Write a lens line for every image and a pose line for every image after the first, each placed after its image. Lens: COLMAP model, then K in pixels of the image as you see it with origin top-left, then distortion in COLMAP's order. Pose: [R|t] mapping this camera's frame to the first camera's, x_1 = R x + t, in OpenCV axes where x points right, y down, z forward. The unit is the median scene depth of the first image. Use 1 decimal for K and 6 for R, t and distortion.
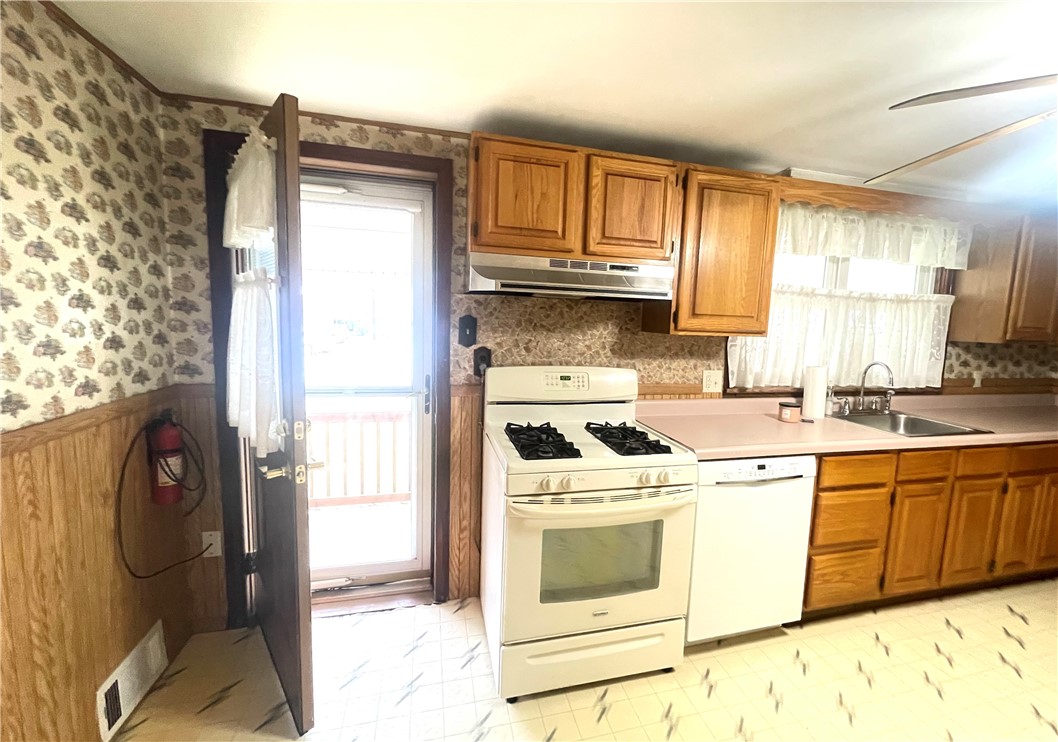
lens RADIAL K [[455.1, 0, 535.8], [0, 455.1, 366.2], [0, 0, 1]] dist [-0.004952, -0.000545]
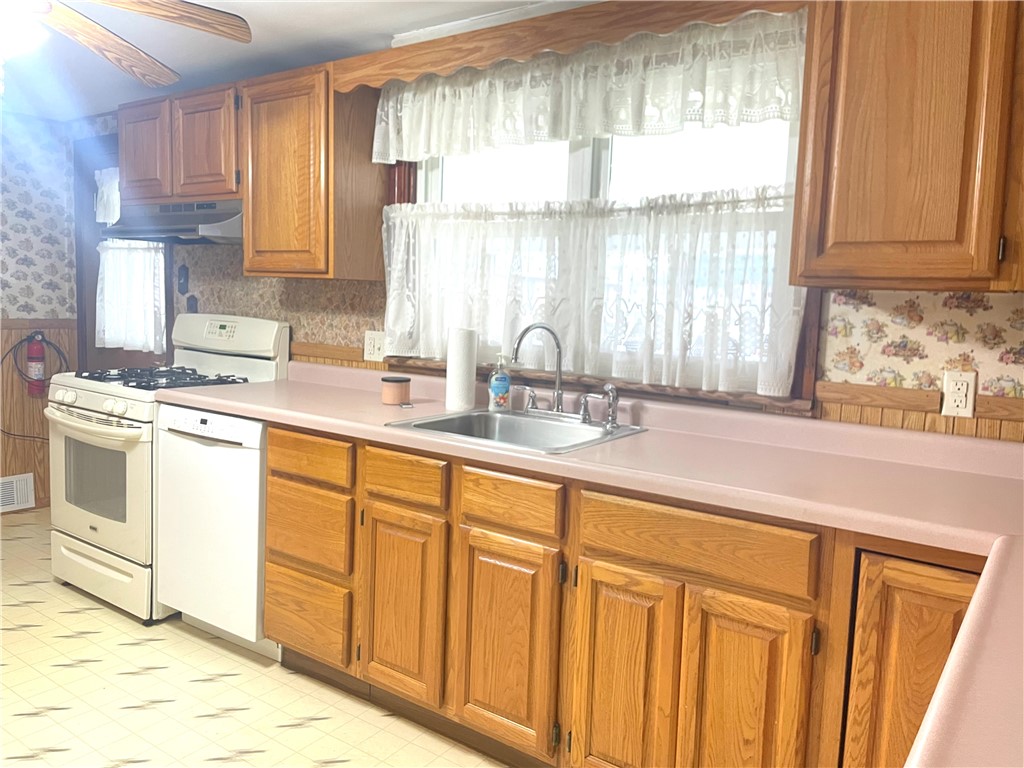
lens RADIAL K [[783.2, 0, 513.2], [0, 783.2, 374.2], [0, 0, 1]] dist [0.041327, -0.039817]
pose [[0.631814, 0.060768, -0.772734, 1.714638], [-0.097481, 0.995236, -0.001438, 0.066734], [0.768966, 0.076235, 0.634728, 0.426019]]
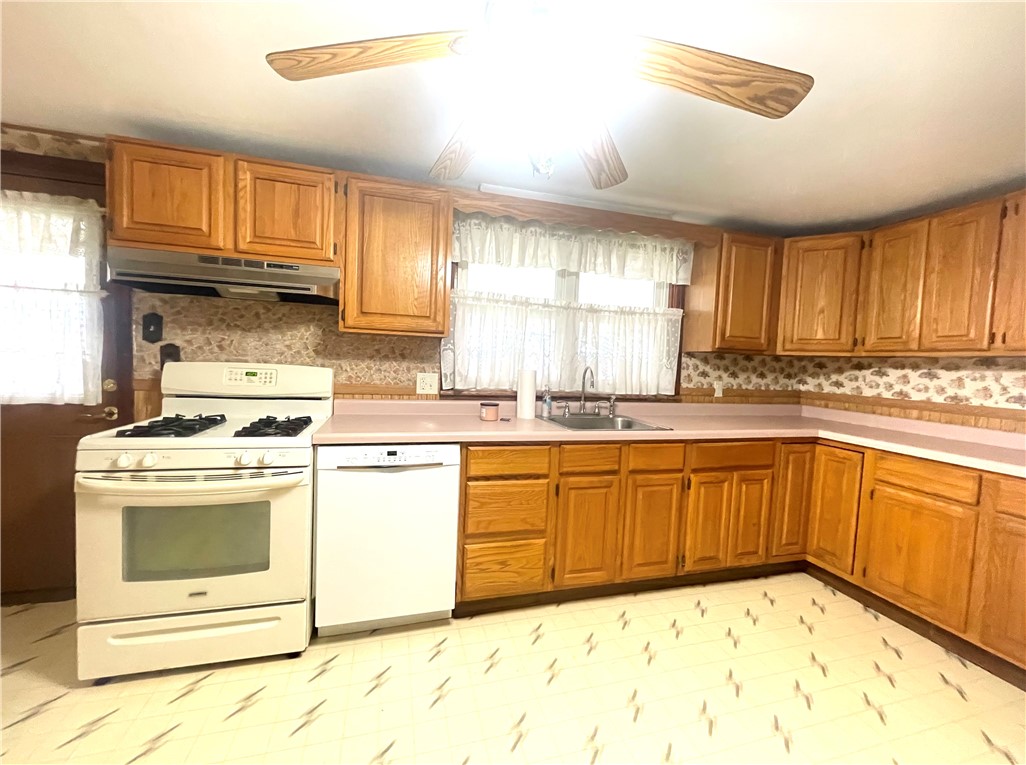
lens RADIAL K [[419.7, 0, 503.6], [0, 419.7, 382.6], [0, 0, 1]] dist [-0.003975, 0.000911]
pose [[0.999921, 0.004942, 0.011596, 0.631489], [-0.004301, 0.998498, -0.054617, 0.095310], [-0.011848, 0.054563, 0.998440, 0.027674]]
